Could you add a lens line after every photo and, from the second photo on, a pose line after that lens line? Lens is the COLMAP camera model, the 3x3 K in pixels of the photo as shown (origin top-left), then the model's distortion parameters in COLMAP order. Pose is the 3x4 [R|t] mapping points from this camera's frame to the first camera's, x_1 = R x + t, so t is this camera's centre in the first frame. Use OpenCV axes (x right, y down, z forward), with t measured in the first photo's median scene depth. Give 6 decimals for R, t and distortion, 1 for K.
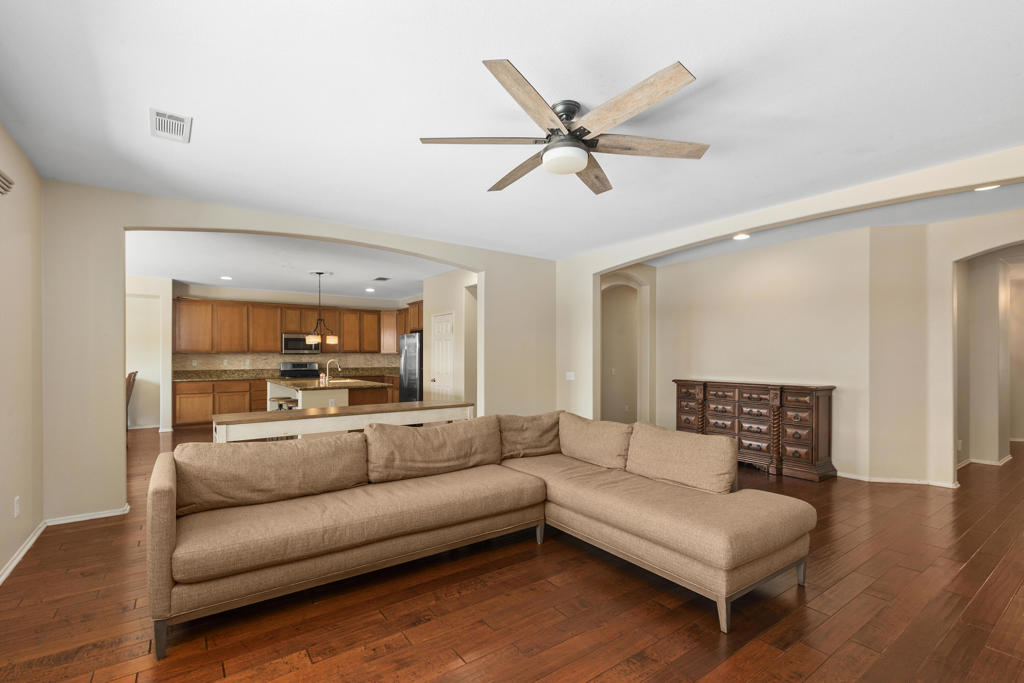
lens RADIAL K [[467.0, 0, 505.6], [0, 467.0, 351.1], [0, 0, 1]] dist [0.001451, -0.001644]
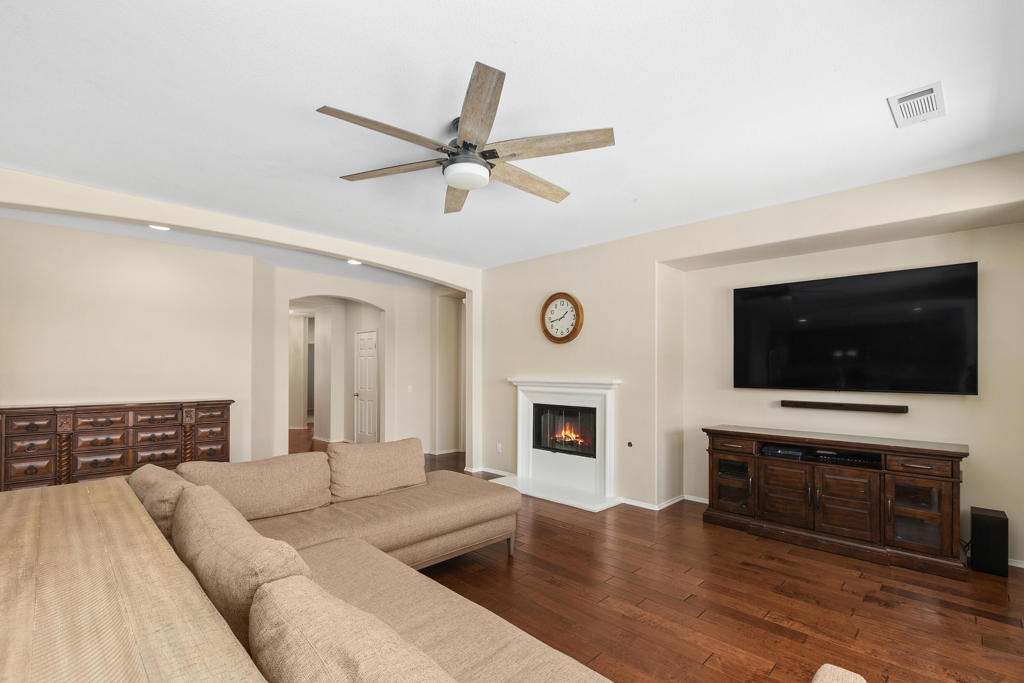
lens RADIAL K [[467.0, 0, 515.1], [0, 467.0, 370.9], [0, 0, 1]] dist [0.001451, -0.001644]
pose [[-0.178671, -0.002497, 0.983906, -0.244388], [-0.014668, 0.999892, -0.000126, 0.001436], [-0.983799, -0.014454, -0.178689, 0.298841]]
